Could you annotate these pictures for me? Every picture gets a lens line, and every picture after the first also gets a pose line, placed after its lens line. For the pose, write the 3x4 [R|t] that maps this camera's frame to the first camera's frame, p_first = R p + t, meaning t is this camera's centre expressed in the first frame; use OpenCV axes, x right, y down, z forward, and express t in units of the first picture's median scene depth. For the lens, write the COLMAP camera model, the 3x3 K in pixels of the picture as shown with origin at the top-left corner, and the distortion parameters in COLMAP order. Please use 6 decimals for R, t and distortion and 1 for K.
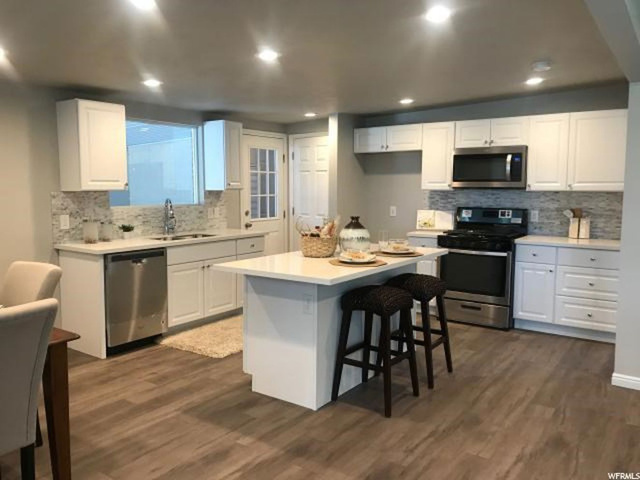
lens RADIAL K [[524.6, 0, 321.6], [0, 524.6, 239.3], [0, 0, 1]] dist [0.036728, -0.017854]
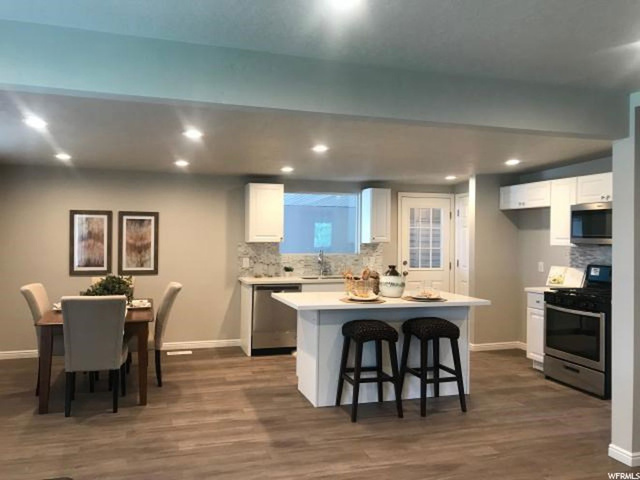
lens RADIAL K [[524.6, 0, 315.5], [0, 524.6, 239.1], [0, 0, 1]] dist [0.036728, -0.017854]
pose [[0.797683, 0.010209, -0.602991, 0.562831], [-0.069989, 0.994668, -0.075746, 0.000207], [0.599002, 0.102624, 0.794144, -0.077566]]
